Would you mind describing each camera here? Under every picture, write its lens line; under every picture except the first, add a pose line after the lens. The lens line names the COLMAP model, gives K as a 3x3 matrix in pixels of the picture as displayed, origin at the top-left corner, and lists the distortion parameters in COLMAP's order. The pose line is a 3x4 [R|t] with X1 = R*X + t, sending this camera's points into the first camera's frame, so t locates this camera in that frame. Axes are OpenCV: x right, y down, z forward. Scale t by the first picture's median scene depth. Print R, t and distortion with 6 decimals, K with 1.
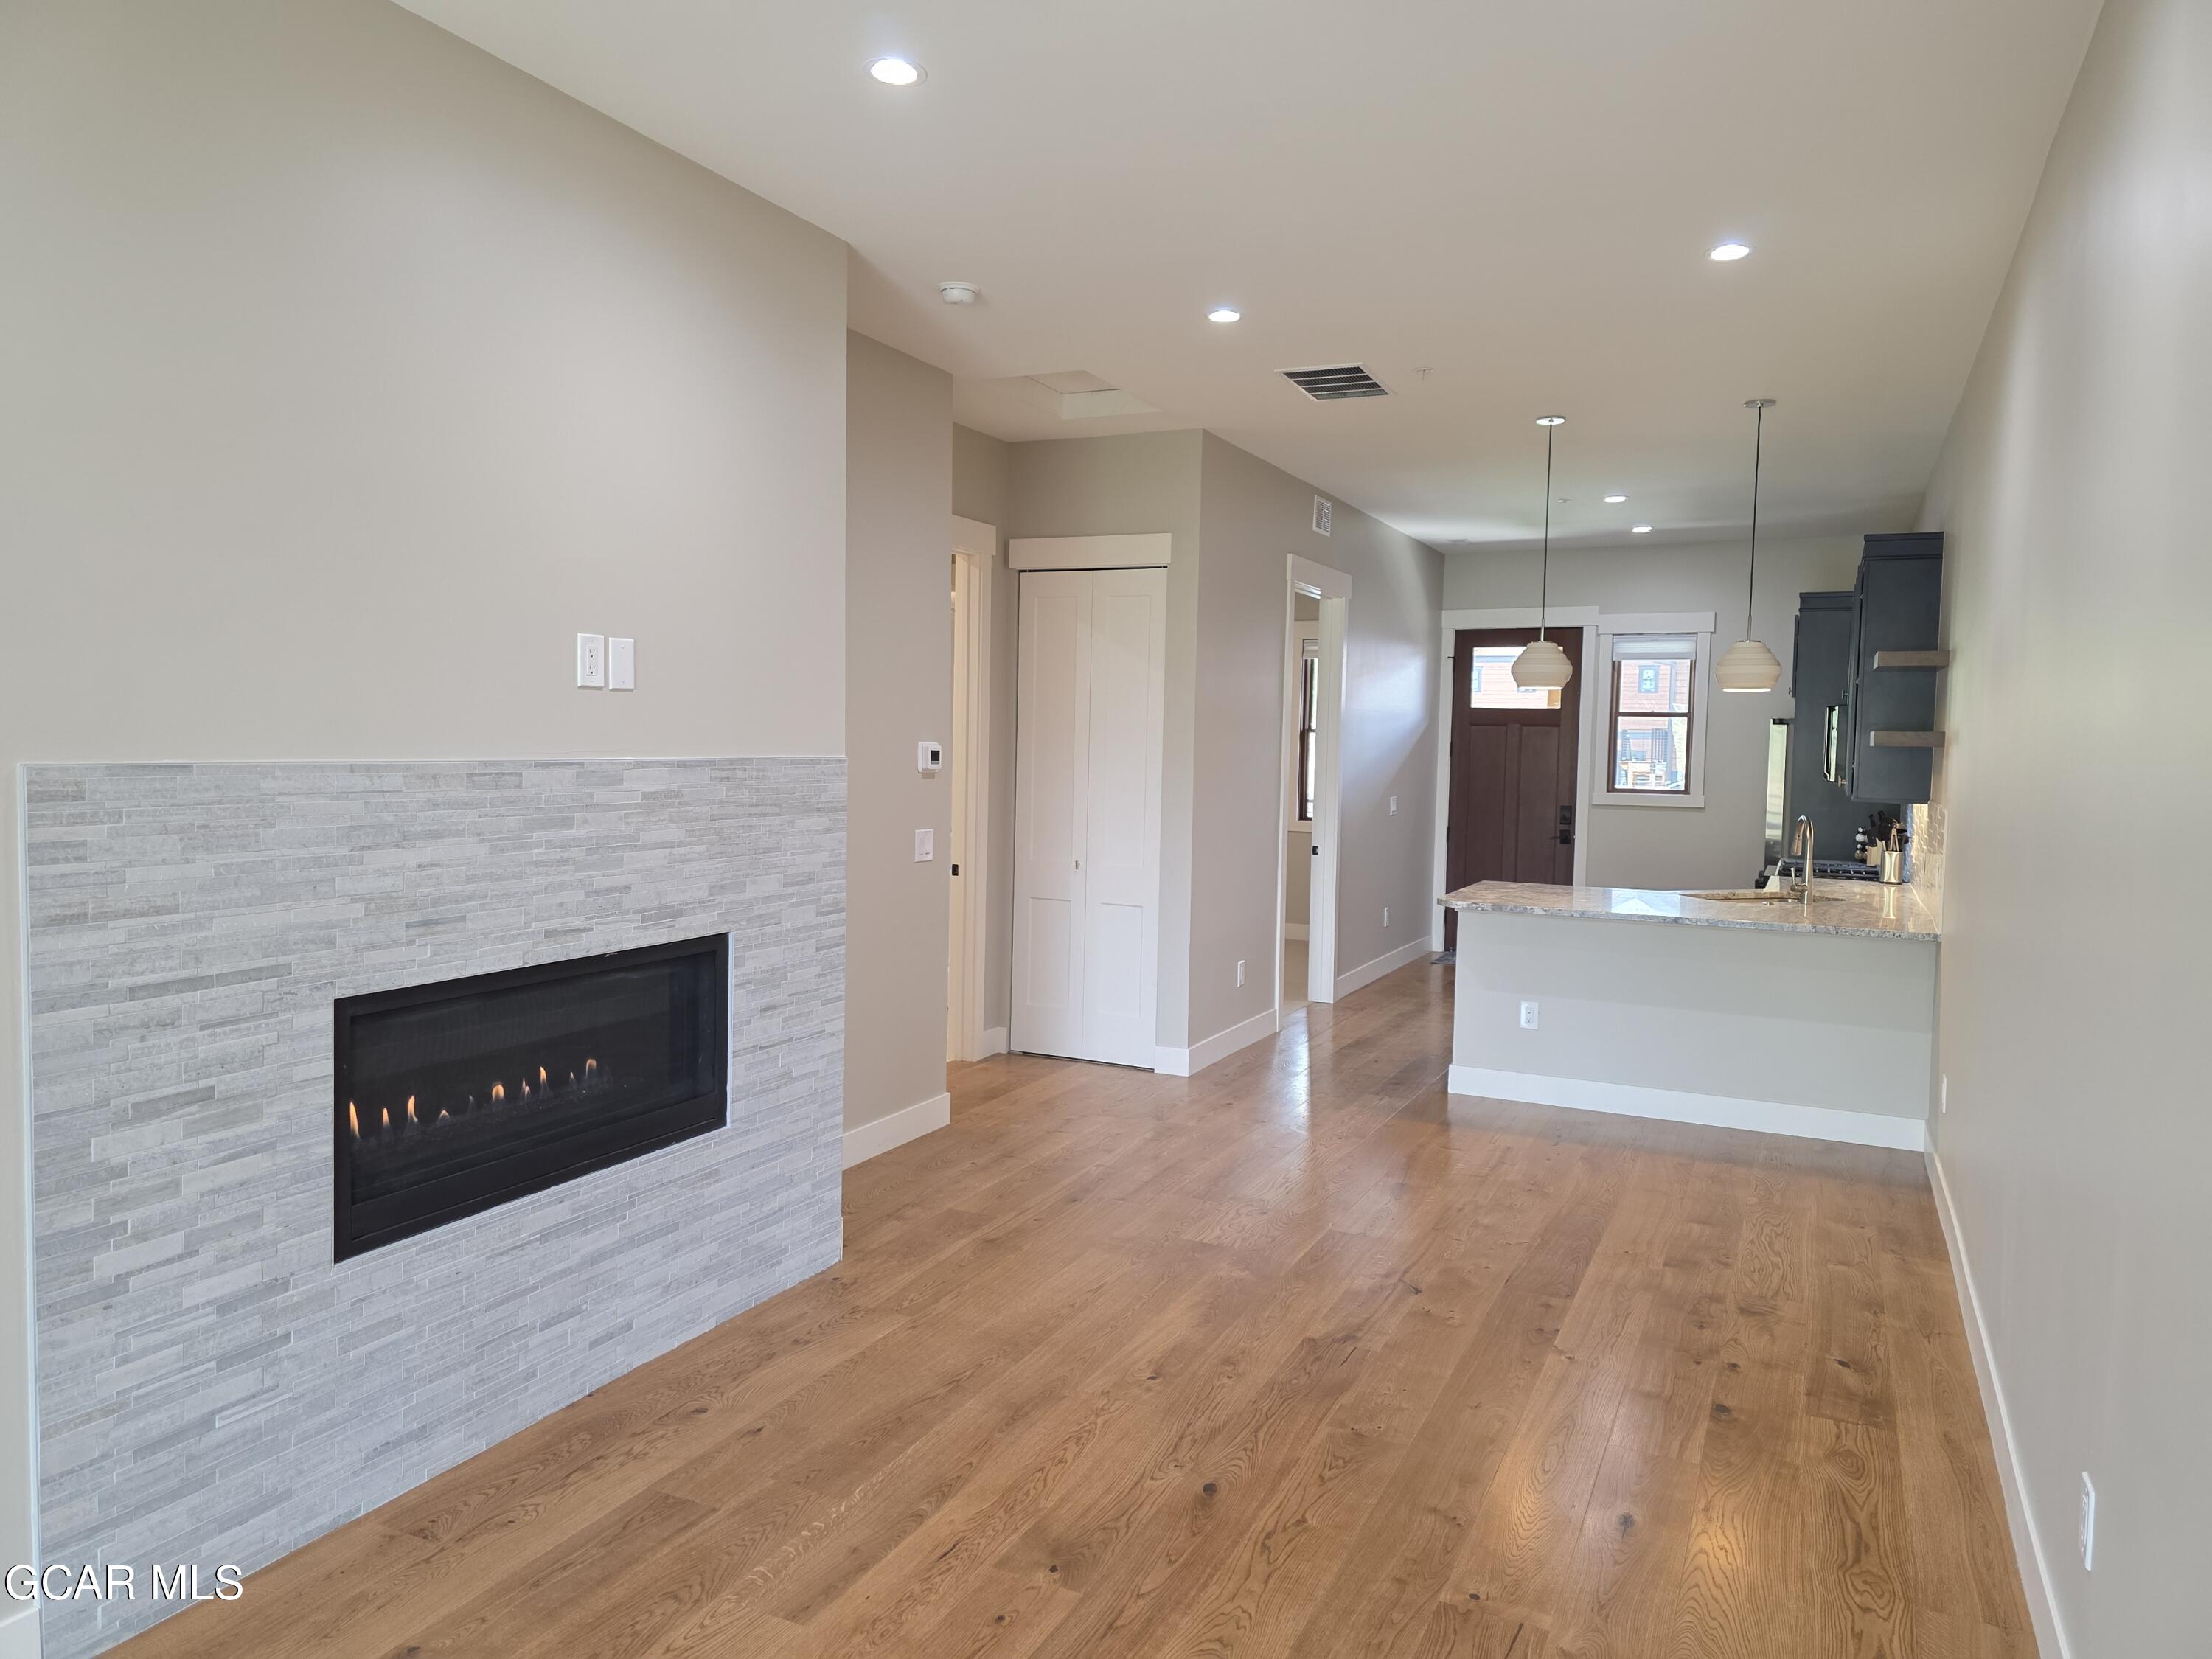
lens RADIAL K [[1490.7, 0, 1122.6], [0, 1490.7, 816.6], [0, 0, 1]] dist [0.067104, -0.057198]
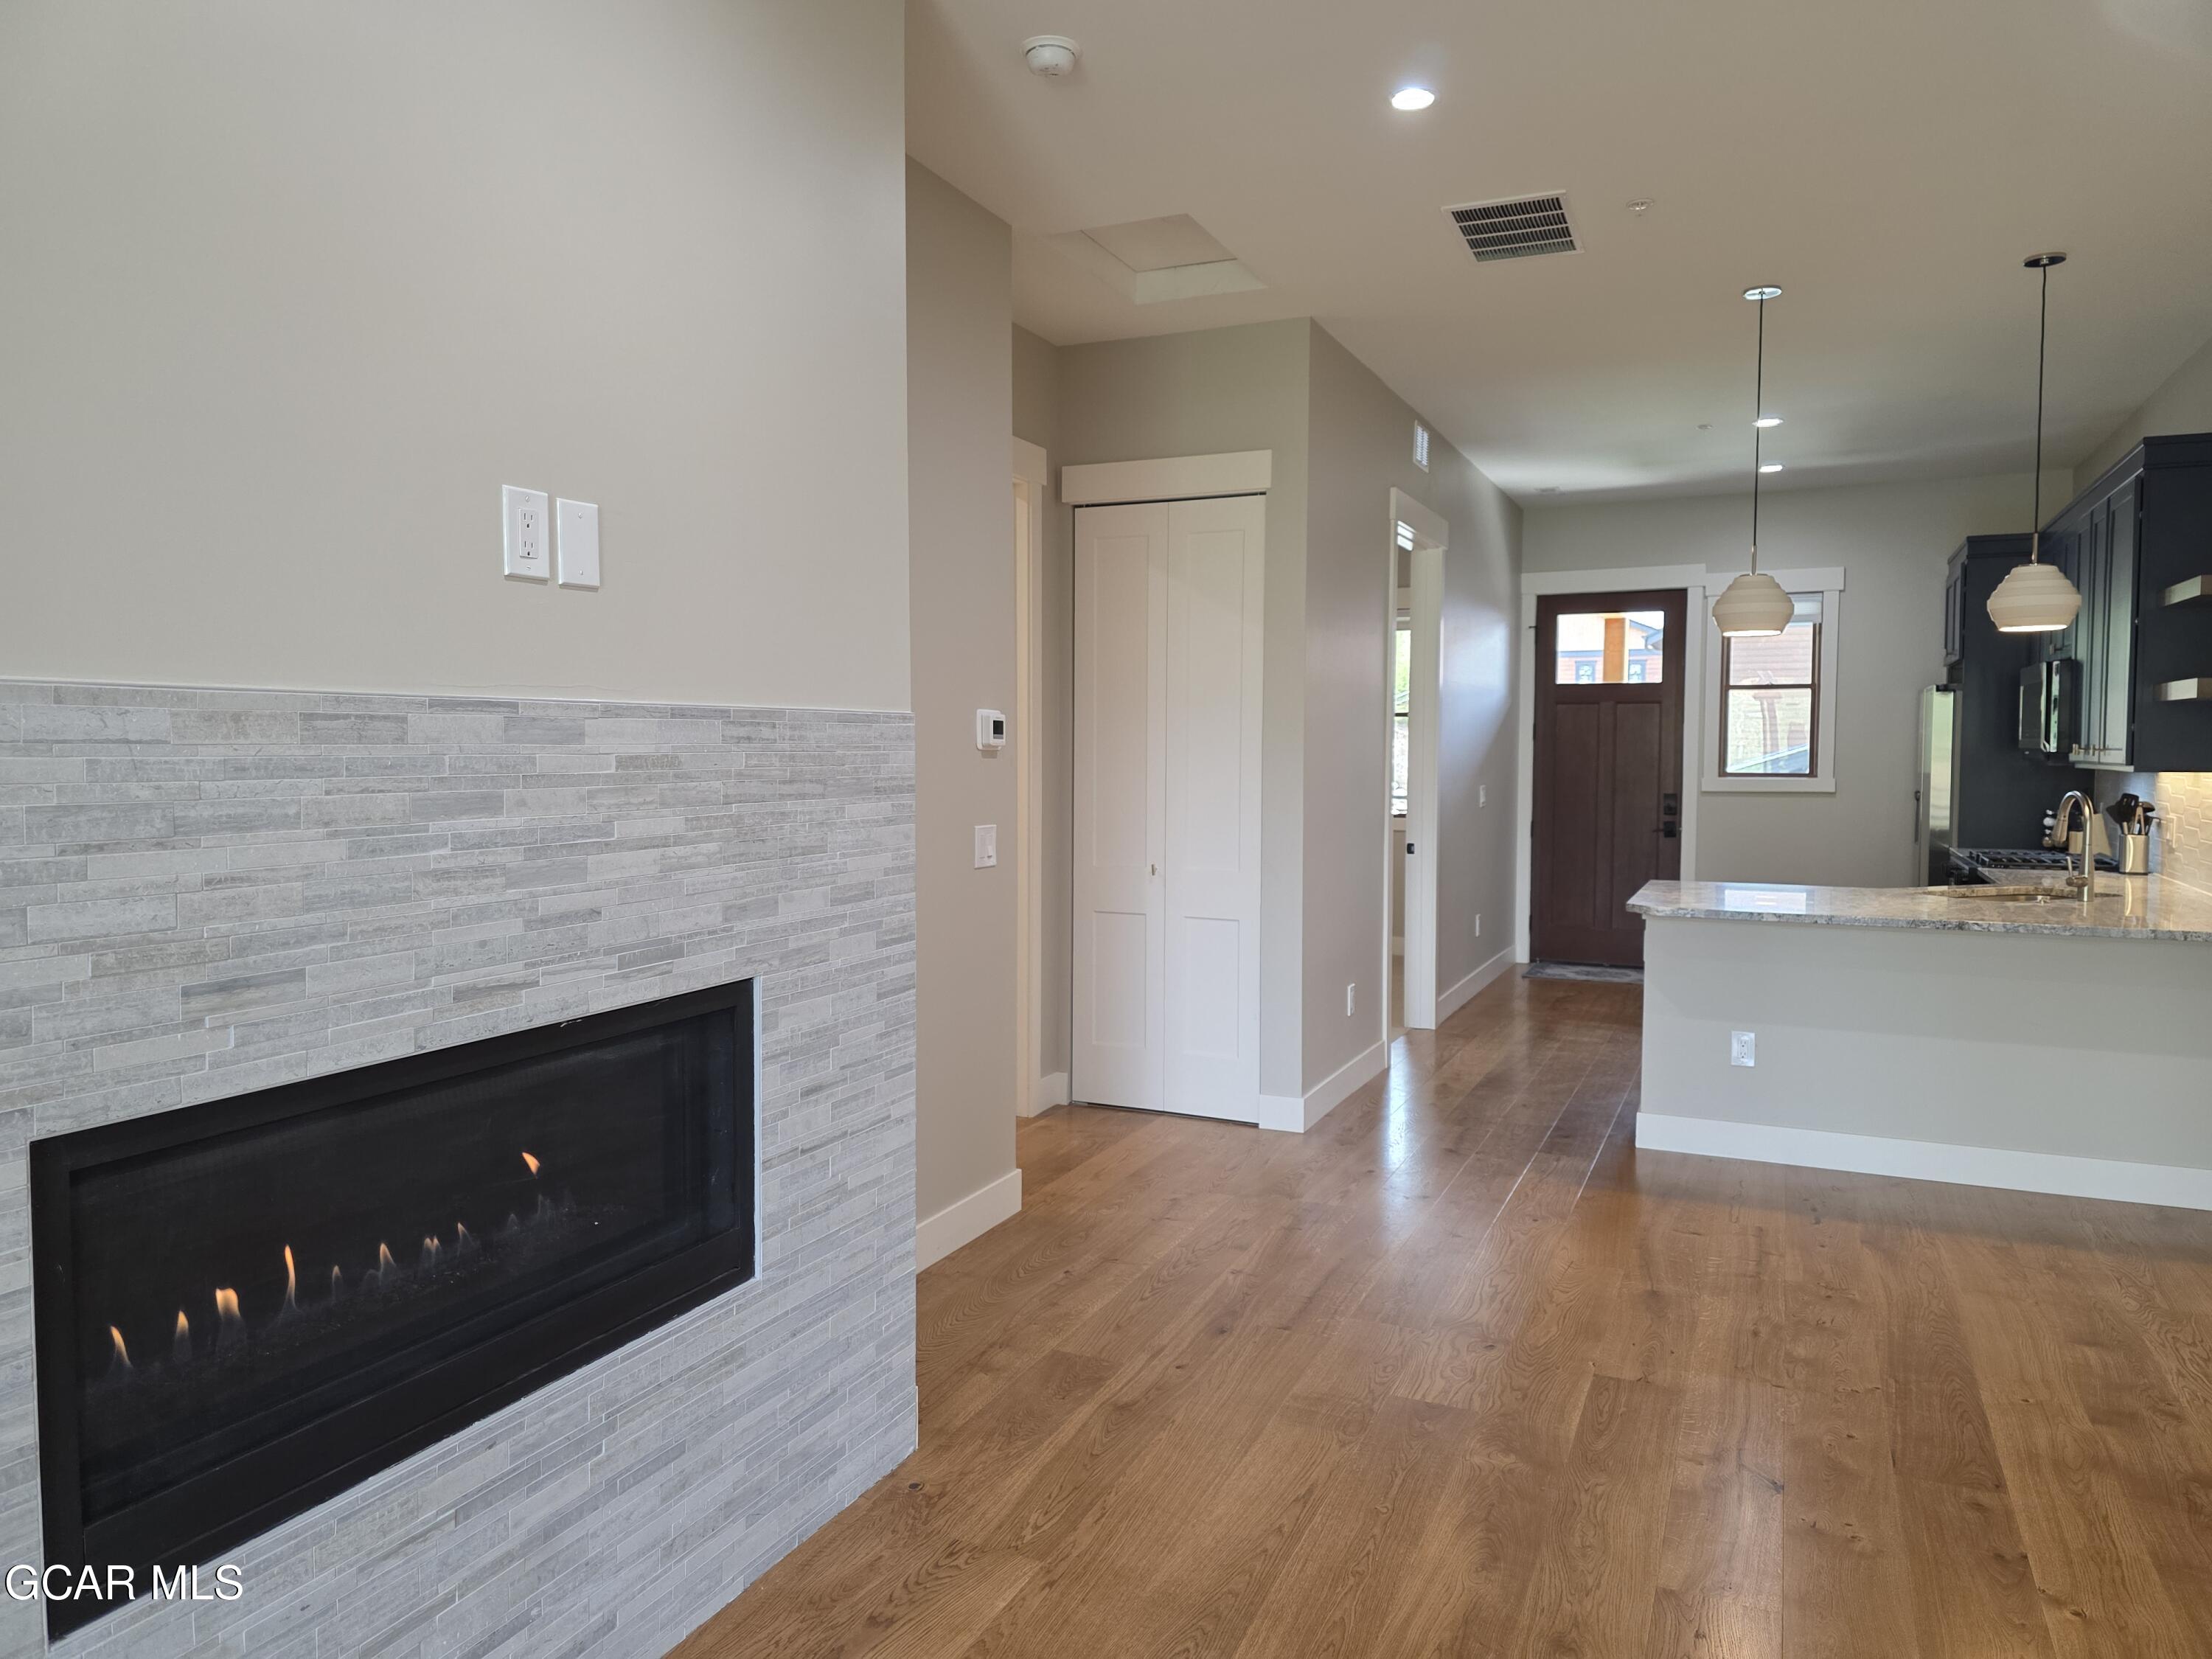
lens RADIAL K [[1484.5, 0, 1114.8], [0, 1484.5, 824.3], [0, 0, 1]] dist [0.066513, -0.059679]
pose [[0.999641, -0.018262, 0.019591, -0.107092], [0.018284, 0.999832, -0.000943, 0.013182], [-0.019571, 0.001301, 0.999808, 0.319754]]
